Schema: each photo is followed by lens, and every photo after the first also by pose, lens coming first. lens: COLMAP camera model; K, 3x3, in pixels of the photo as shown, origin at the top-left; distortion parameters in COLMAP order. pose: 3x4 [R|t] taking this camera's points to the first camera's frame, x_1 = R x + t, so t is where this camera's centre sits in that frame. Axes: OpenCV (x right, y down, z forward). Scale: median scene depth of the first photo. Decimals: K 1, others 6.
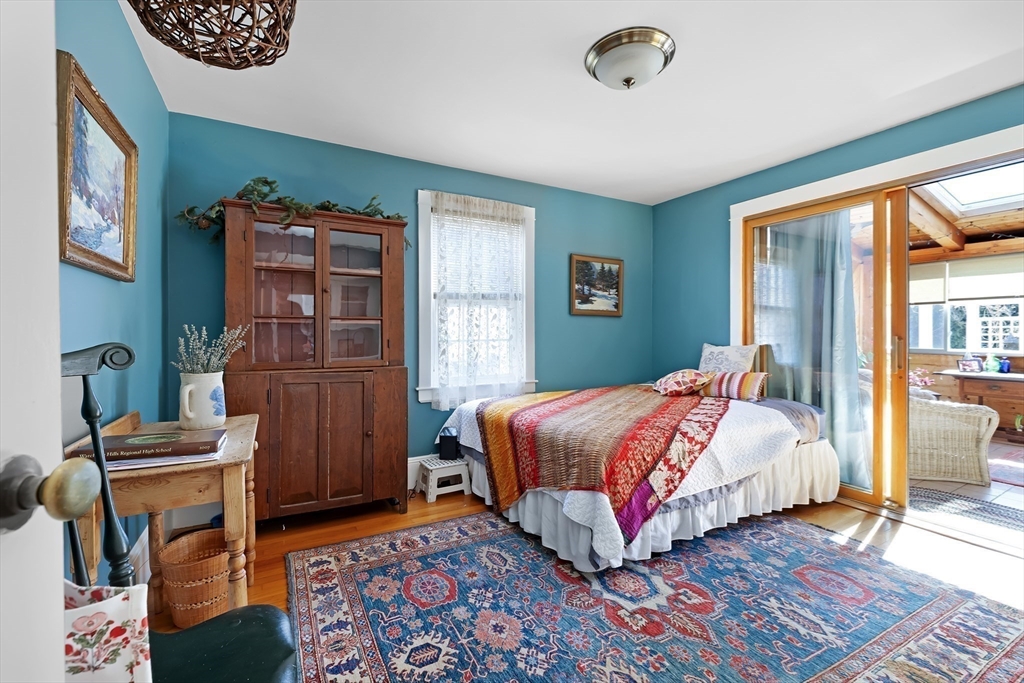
lens RADIAL K [[442.5, 0, 512.0], [0, 442.5, 337.5], [0, 0, 1]] dist [0.000816, -0.000034]
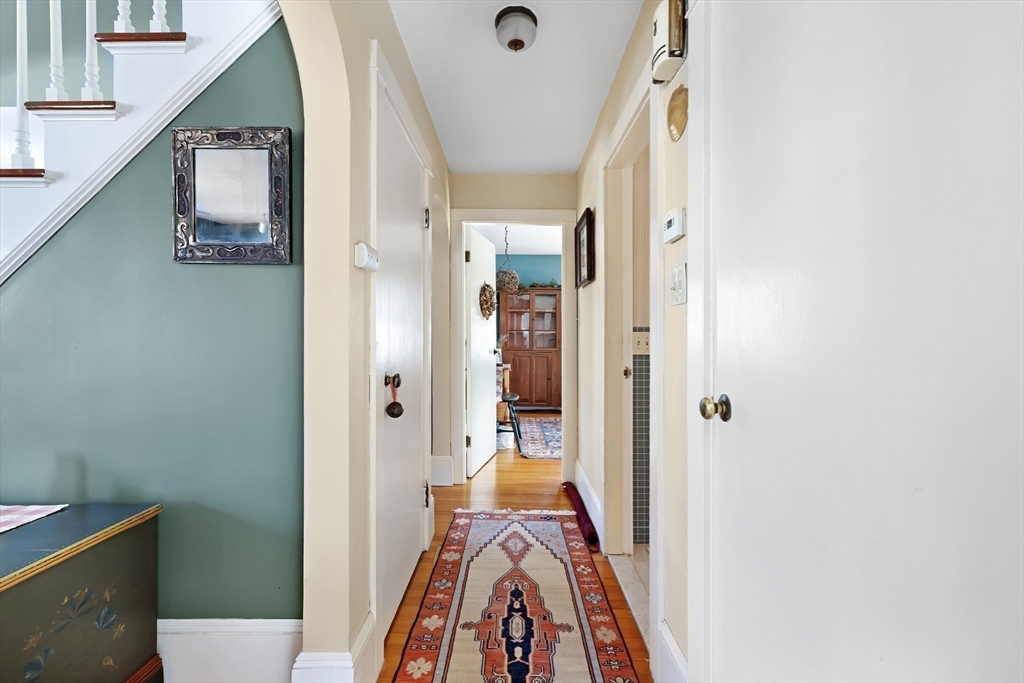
lens RADIAL K [[442.5, 0, 511.0], [0, 442.5, 340.1], [0, 0, 1]] dist [0.000816, -0.000034]
pose [[0.876906, 0.002419, -0.480655, 0.716229], [-0.002506, 0.999997, 0.000461, 0.008145], [0.480655, 0.000801, 0.876910, -1.339540]]
